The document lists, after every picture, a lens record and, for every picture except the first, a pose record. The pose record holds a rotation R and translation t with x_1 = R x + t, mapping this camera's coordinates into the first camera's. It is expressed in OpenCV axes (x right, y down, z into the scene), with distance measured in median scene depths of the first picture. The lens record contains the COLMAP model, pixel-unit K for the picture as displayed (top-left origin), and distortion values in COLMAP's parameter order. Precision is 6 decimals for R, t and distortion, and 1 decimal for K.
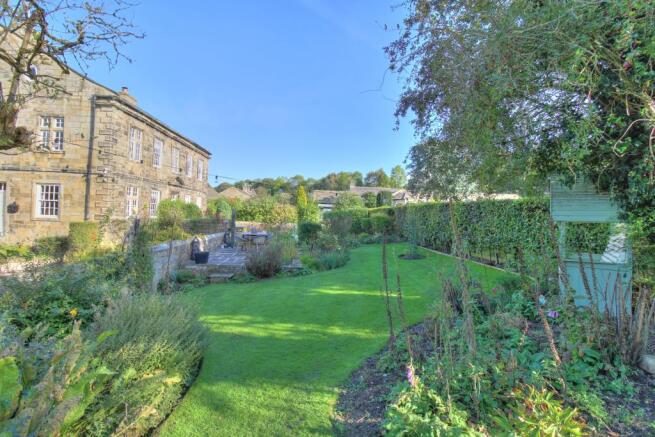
lens RADIAL K [[308.7, 0, 325.3], [0, 308.7, 208.5], [0, 0, 1]] dist [0.013388, -0.018377]
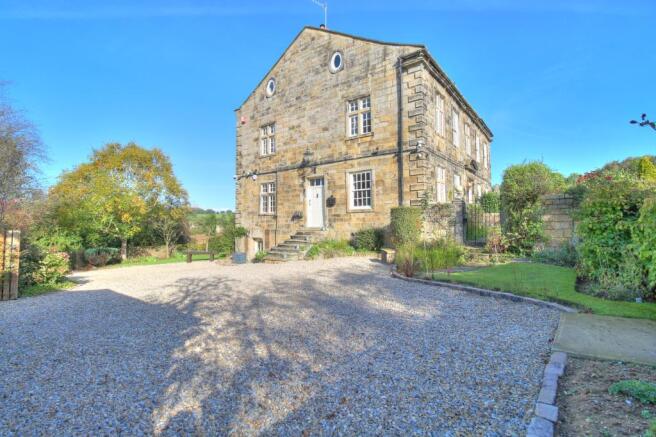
lens RADIAL K [[309.1, 0, 325.8], [0, 309.1, 208.5], [0, 0, 1]] dist [0.013388, -0.018377]
pose [[0.757840, -0.081274, -0.647359, -0.391167], [0.051712, 0.996572, -0.064579, 0.081443], [0.650388, 0.015464, 0.759445, 0.242386]]
